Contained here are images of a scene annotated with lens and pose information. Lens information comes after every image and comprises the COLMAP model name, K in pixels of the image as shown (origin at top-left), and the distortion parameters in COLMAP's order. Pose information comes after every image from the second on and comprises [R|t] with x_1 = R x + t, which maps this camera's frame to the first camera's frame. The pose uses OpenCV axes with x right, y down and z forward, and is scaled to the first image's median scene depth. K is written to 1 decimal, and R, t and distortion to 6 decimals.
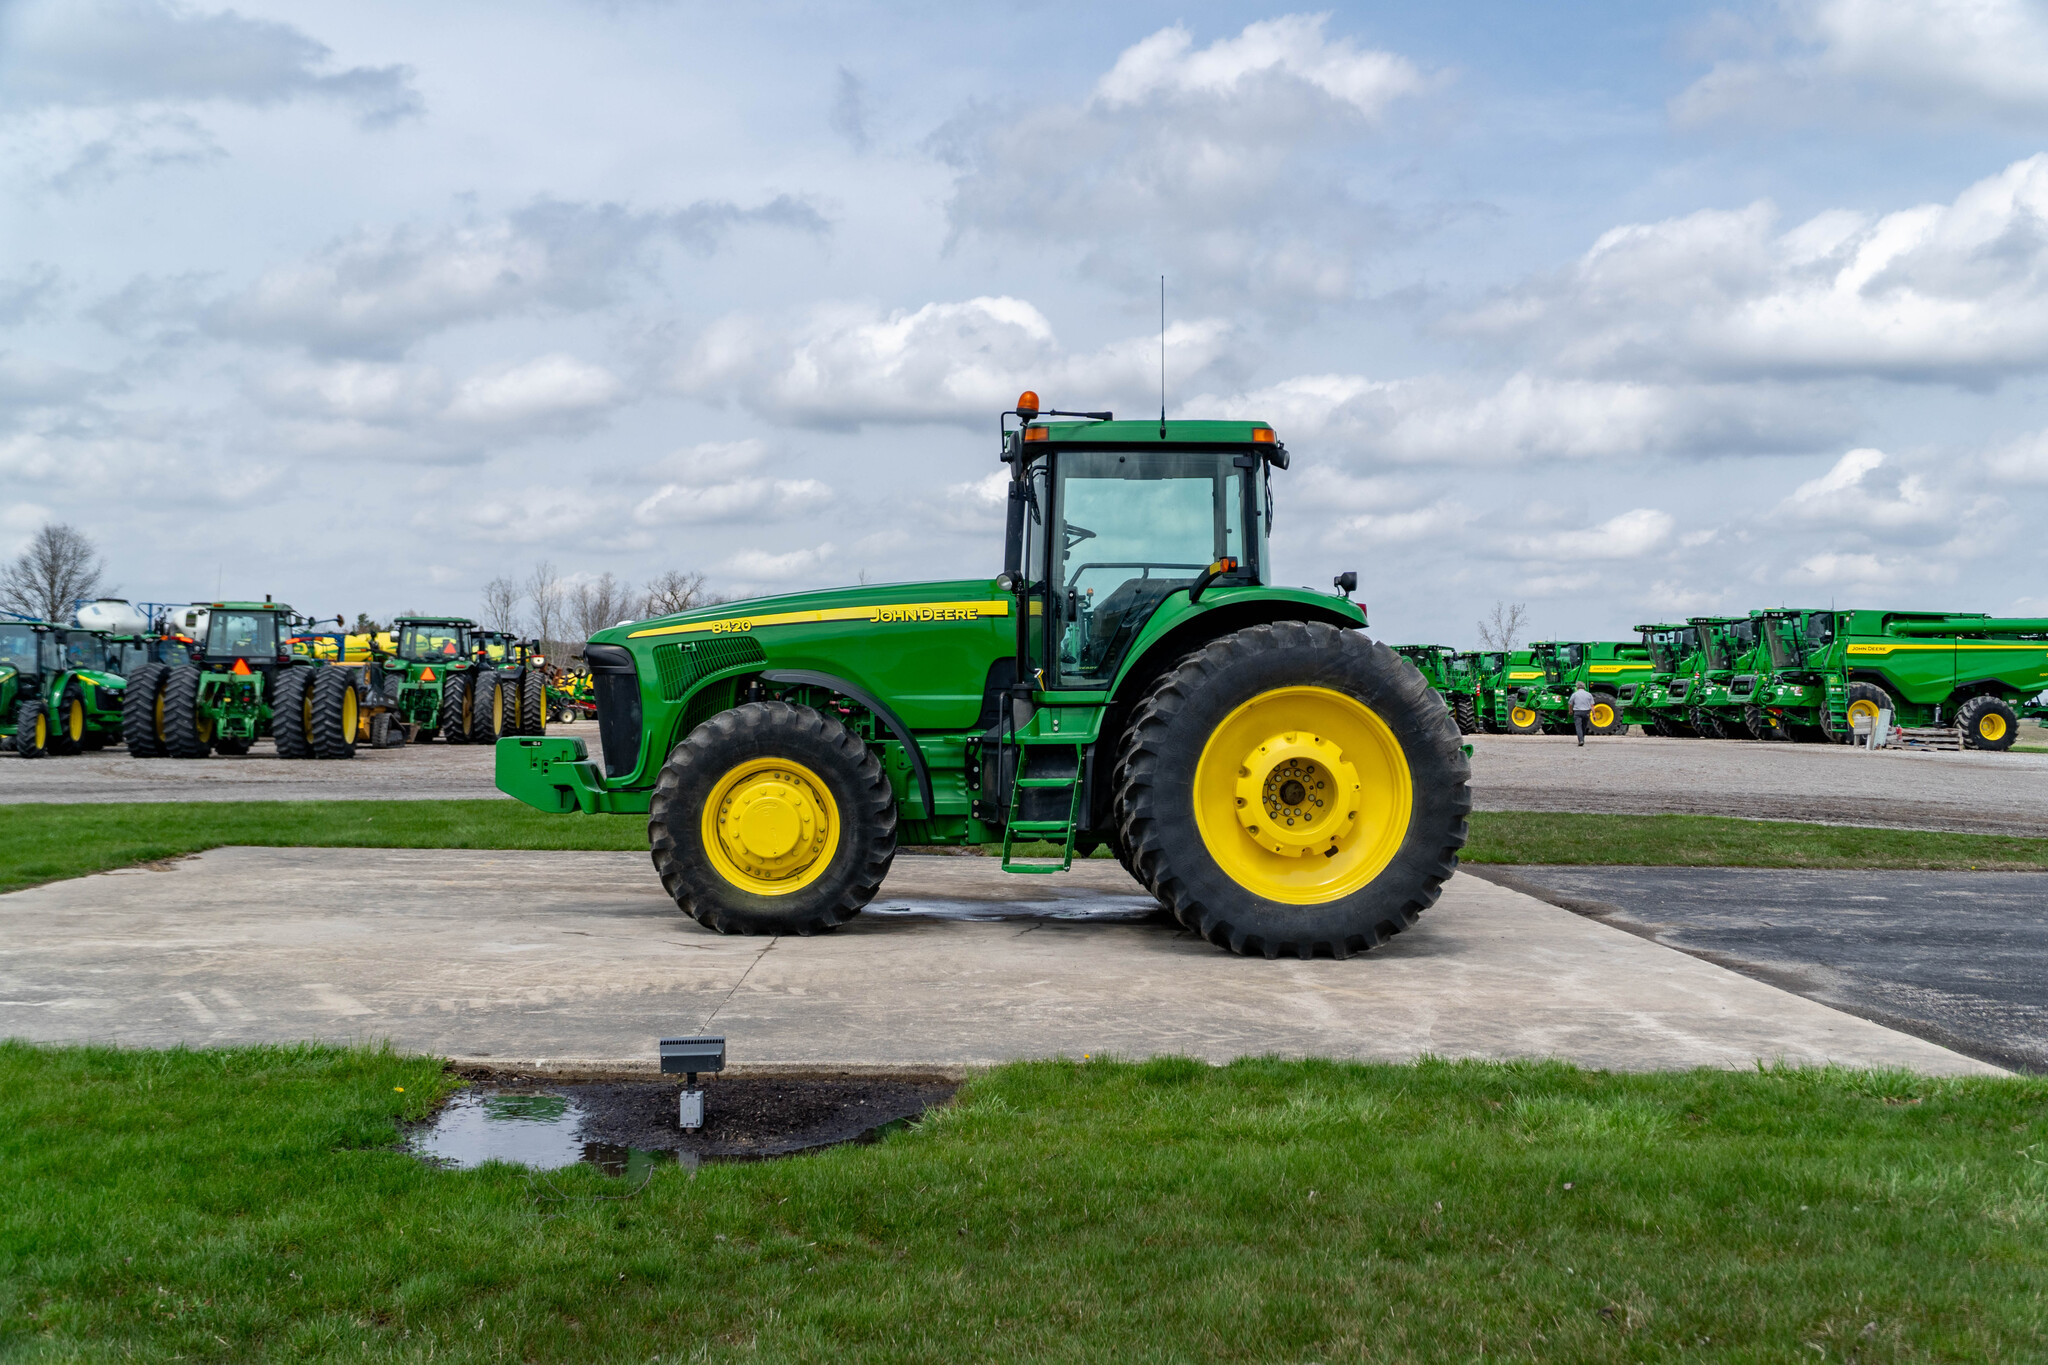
lens RADIAL K [[2274.5, 0, 1024.0], [0, 2274.5, 682.5], [0, 0, 1]] dist [0.076794, -0.009980]
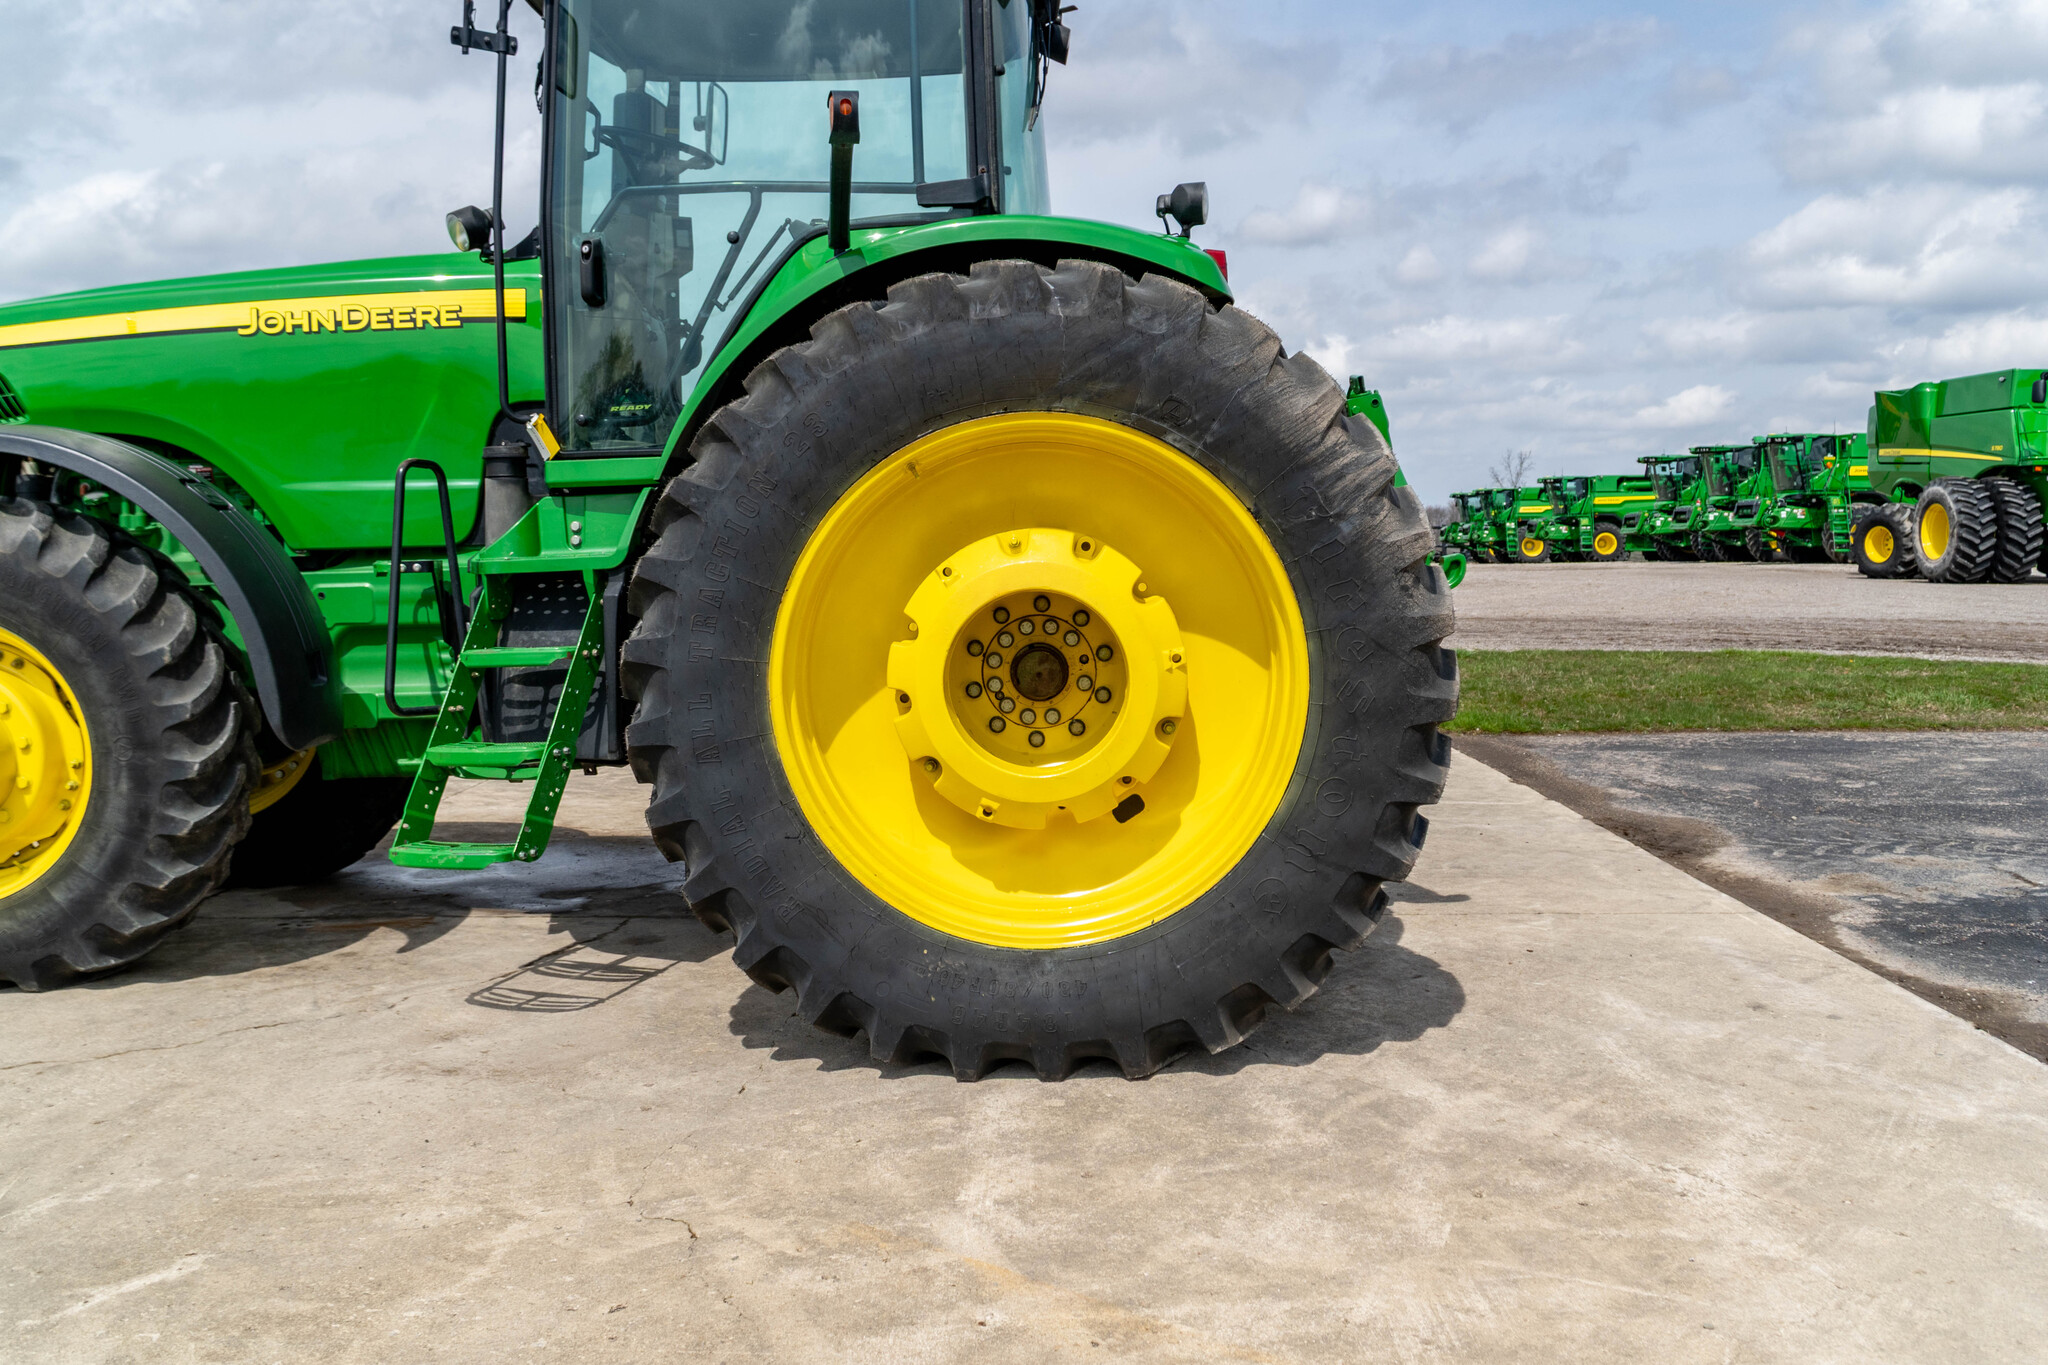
lens RADIAL K [[1806.5, 0, 1028.3], [0, 1806.5, 644.4], [0, 0, 1]] dist [0.008196, 0.005777]
pose [[0.998262, -0.019878, -0.055485, 0.090255], [0.023203, 0.997933, 0.059936, 0.015164], [0.054179, -0.061119, 0.996659, 0.441323]]
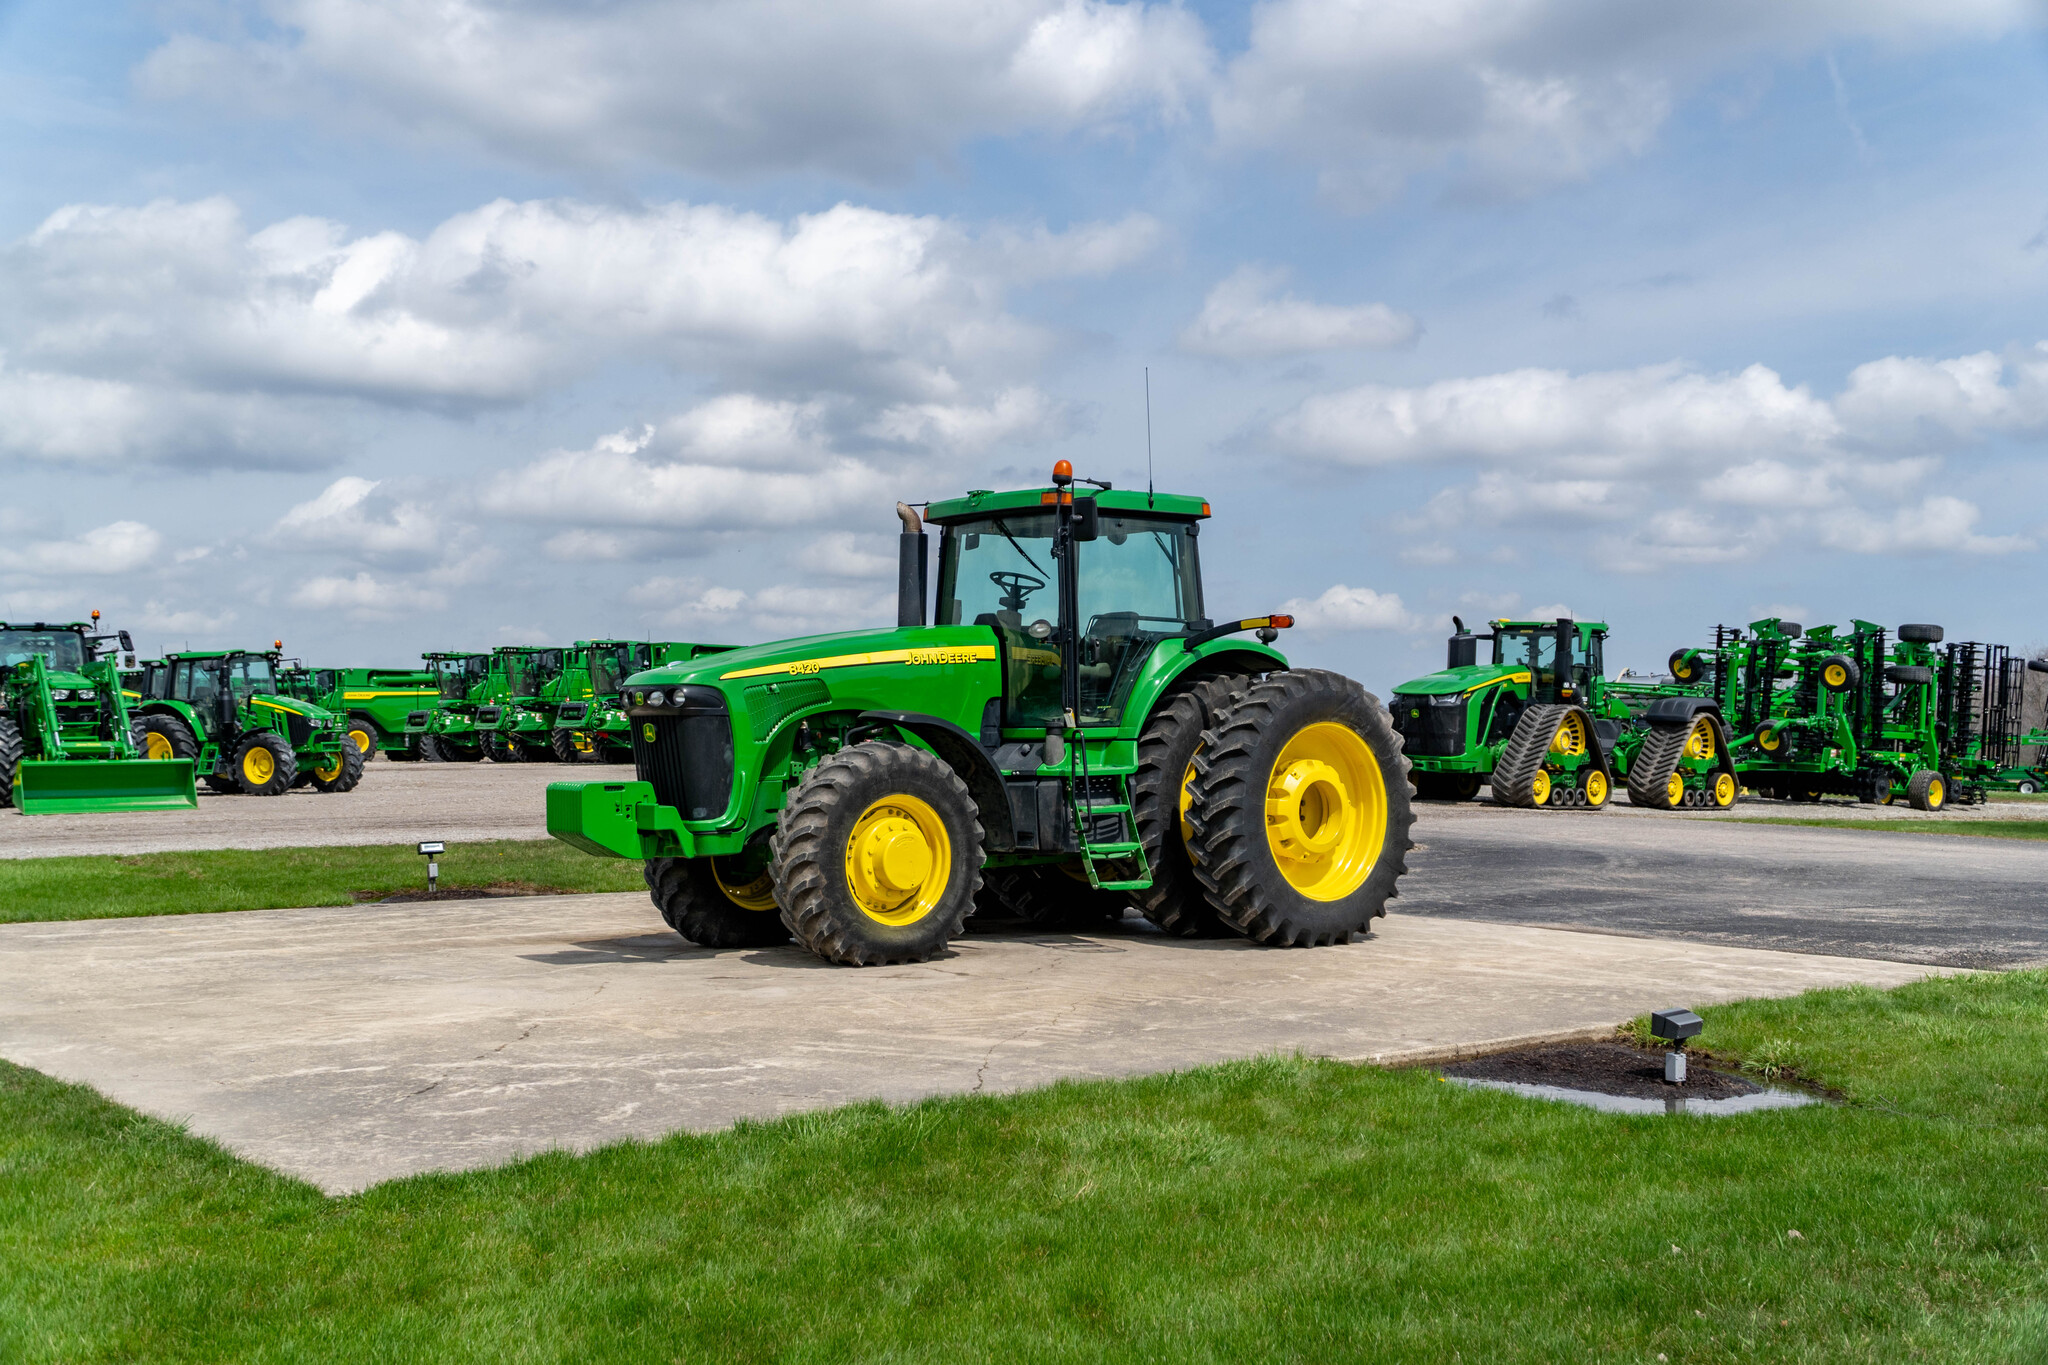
lens RADIAL K [[2269.6, 0, 1023.5], [0, 2269.6, 708.9], [0, 0, 1]] dist [0.390435, -0.006758]
pose [[0.786708, -0.007695, 0.617278, -0.491641], [0.006756, 0.999970, 0.003854, -0.007227], [-0.617289, 0.001138, 0.786736, 0.092471]]
